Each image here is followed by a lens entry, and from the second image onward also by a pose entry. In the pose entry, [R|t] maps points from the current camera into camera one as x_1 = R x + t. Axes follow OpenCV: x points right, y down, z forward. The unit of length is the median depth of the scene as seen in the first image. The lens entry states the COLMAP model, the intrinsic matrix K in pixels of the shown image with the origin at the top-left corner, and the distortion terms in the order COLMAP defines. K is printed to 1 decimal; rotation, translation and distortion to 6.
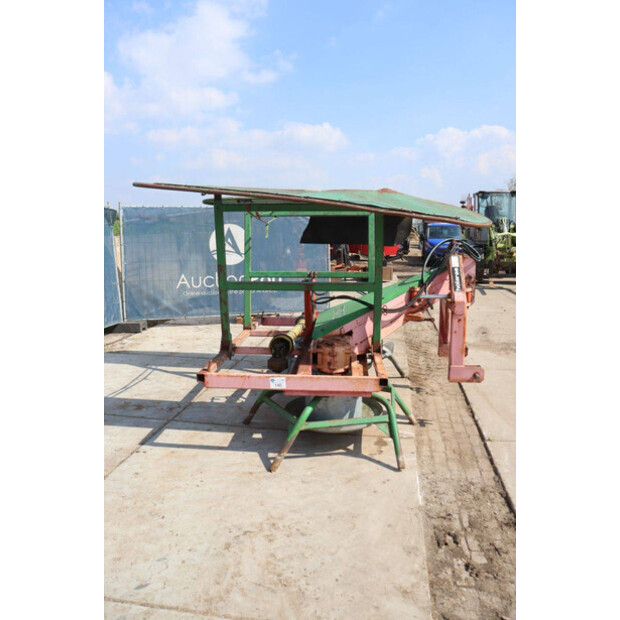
lens RADIAL K [[502.0, 0, 310.0], [0, 502.0, 310.0], [0, 0, 1]] dist [-0.140566, 0.095727]
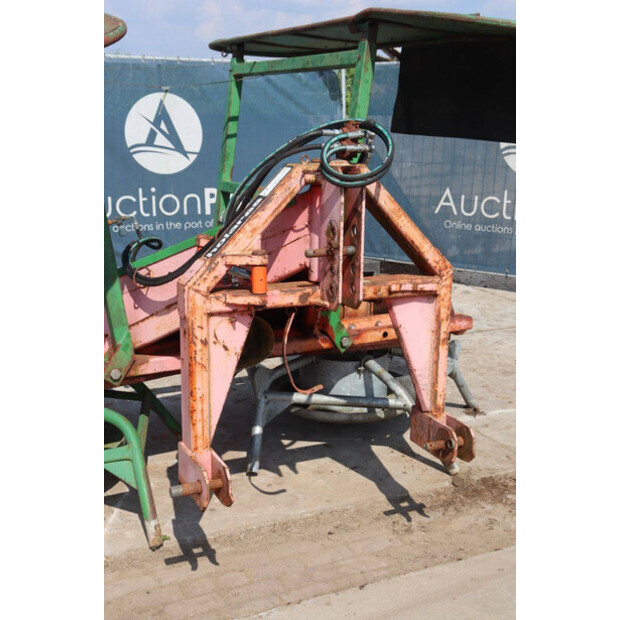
lens RADIAL K [[828.3, 0, 310.0], [0, 828.3, 310.0], [0, 0, 1]] dist [0.032818, 0.020237]
pose [[0.562917, 0.191508, -0.804021, 0.852198], [-0.133306, 0.981087, 0.140352, -0.097341], [0.815692, 0.028174, 0.577799, 0.693769]]
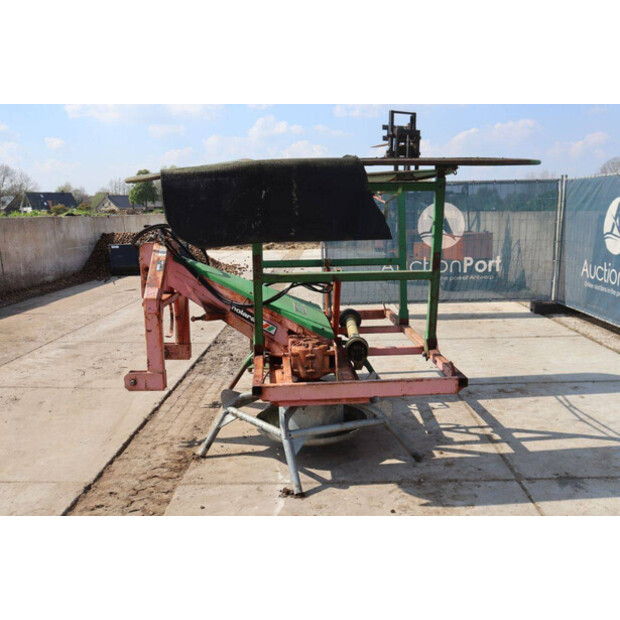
lens RADIAL K [[631.6, 0, 310.0], [0, 631.6, 310.0], [0, 0, 1]] dist [-0.063505, 0.003288]
pose [[-0.990711, 0.034788, -0.131457, 0.204535], [-0.007604, 0.951037, 0.308984, -0.364949], [0.135769, 0.307113, -0.941938, 2.263595]]
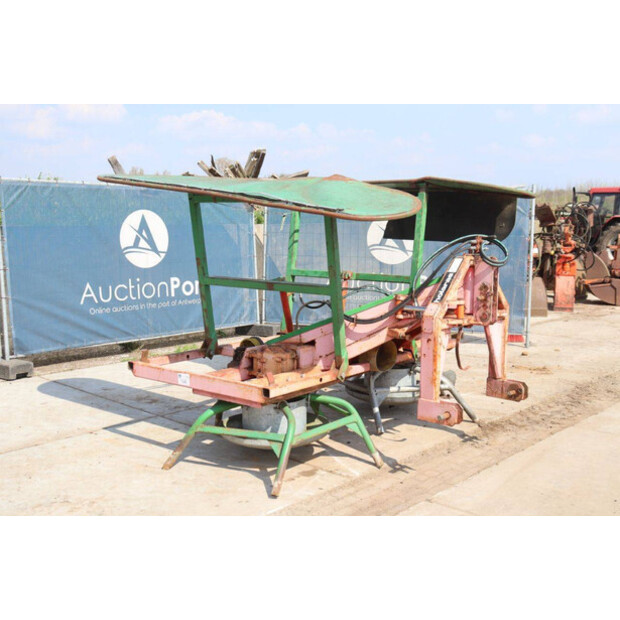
lens RADIAL K [[727.5, 0, 310.0], [0, 727.5, 310.0], [0, 0, 1]] dist [-0.048681, 0.002284]
pose [[0.838765, 0.074308, -0.539399, 0.737869], [-0.091819, 0.995760, -0.005603, -0.002520], [0.536696, 0.054227, 0.842031, -0.053058]]
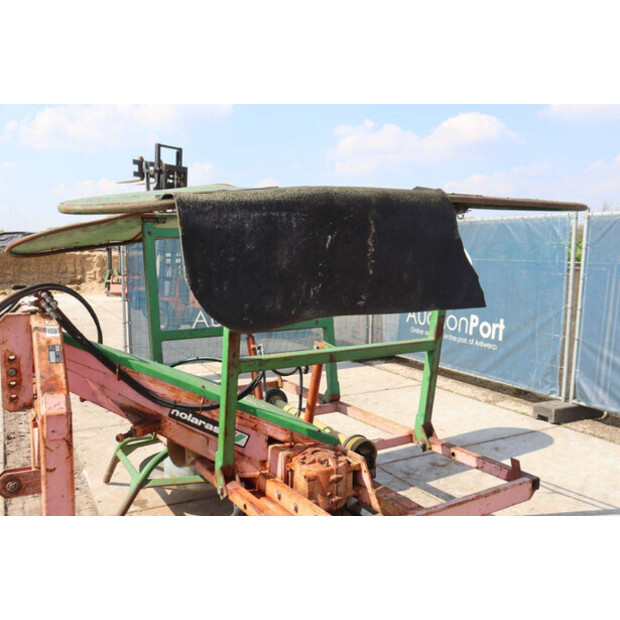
lens RADIAL K [[625.0, 0, 310.0], [0, 625.0, 310.0], [0, 0, 1]] dist [-0.125653, 0.223692]
pose [[-0.811174, 0.059447, -0.581776, 0.475875], [-0.090826, 0.969942, 0.225751, -0.309131], [0.577709, 0.235964, -0.781392, 1.803524]]
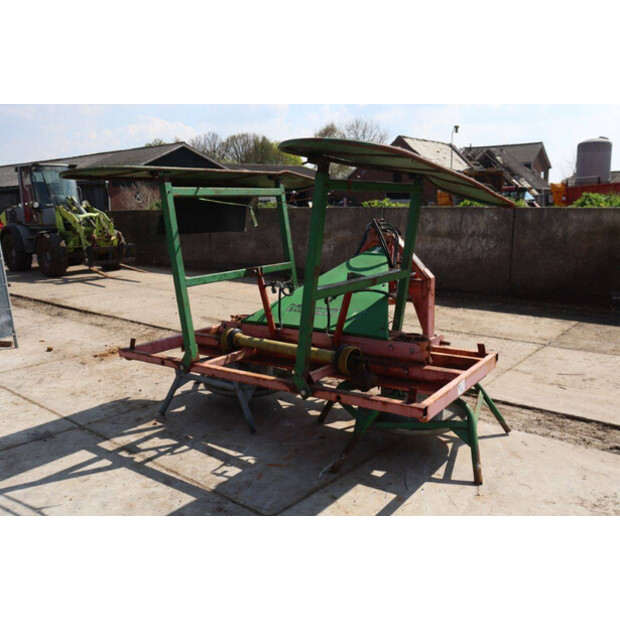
lens RADIAL K [[556.2, 0, 310.0], [0, 556.2, 310.0], [0, 0, 1]] dist [-0.074911, 0.011230]
pose [[0.516630, -0.165999, 0.839963, -0.825802], [0.149325, 0.983460, 0.102513, -0.106756], [-0.843087, 0.072466, 0.532872, 0.576426]]
